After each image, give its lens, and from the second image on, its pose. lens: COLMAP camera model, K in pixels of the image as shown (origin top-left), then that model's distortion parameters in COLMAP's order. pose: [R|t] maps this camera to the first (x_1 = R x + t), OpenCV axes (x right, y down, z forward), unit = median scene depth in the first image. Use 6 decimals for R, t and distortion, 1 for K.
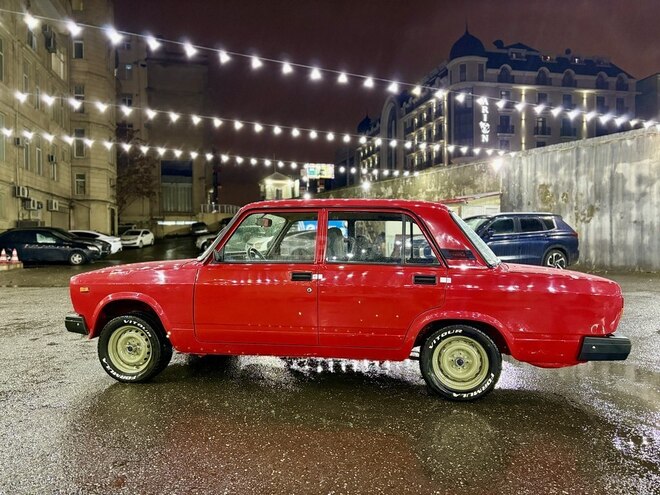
lens RADIAL K [[483.6, 0, 344.1], [0, 483.6, 248.7], [0, 0, 1]] dist [0.044859, -0.036206]
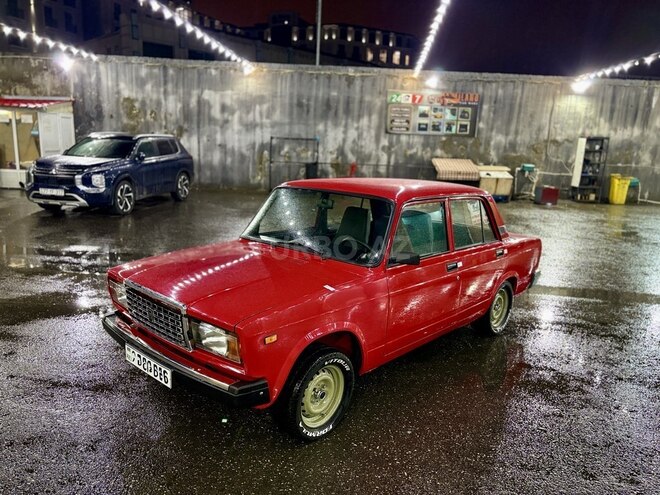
lens RADIAL K [[483.6, 0, 305.6], [0, 483.6, 250.2], [0, 0, 1]] dist [0.044859, -0.036206]
pose [[0.537673, -0.153690, 0.829028, -0.273740], [-0.026190, 0.979728, 0.198613, -0.041689], [-0.842747, -0.128501, 0.522748, 0.178691]]
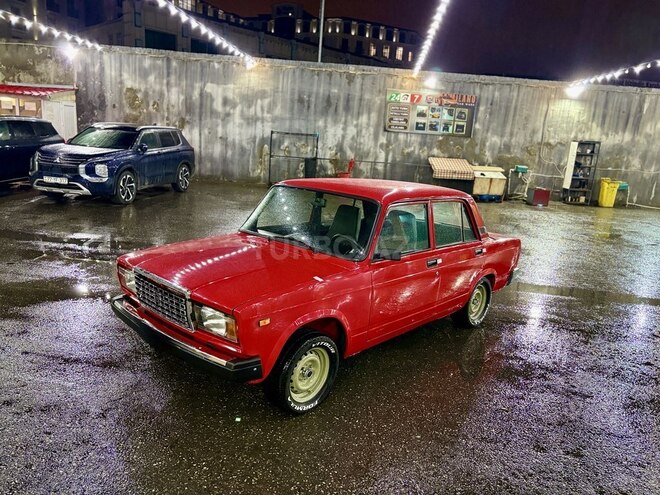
lens RADIAL K [[483.6, 0, 310.8], [0, 483.6, 248.7], [0, 0, 1]] dist [0.044859, -0.036206]
pose [[0.529327, -0.148315, 0.835354, -0.290755], [-0.055483, 0.976443, 0.208522, -0.046695], [-0.846602, -0.156724, 0.508628, 0.165053]]
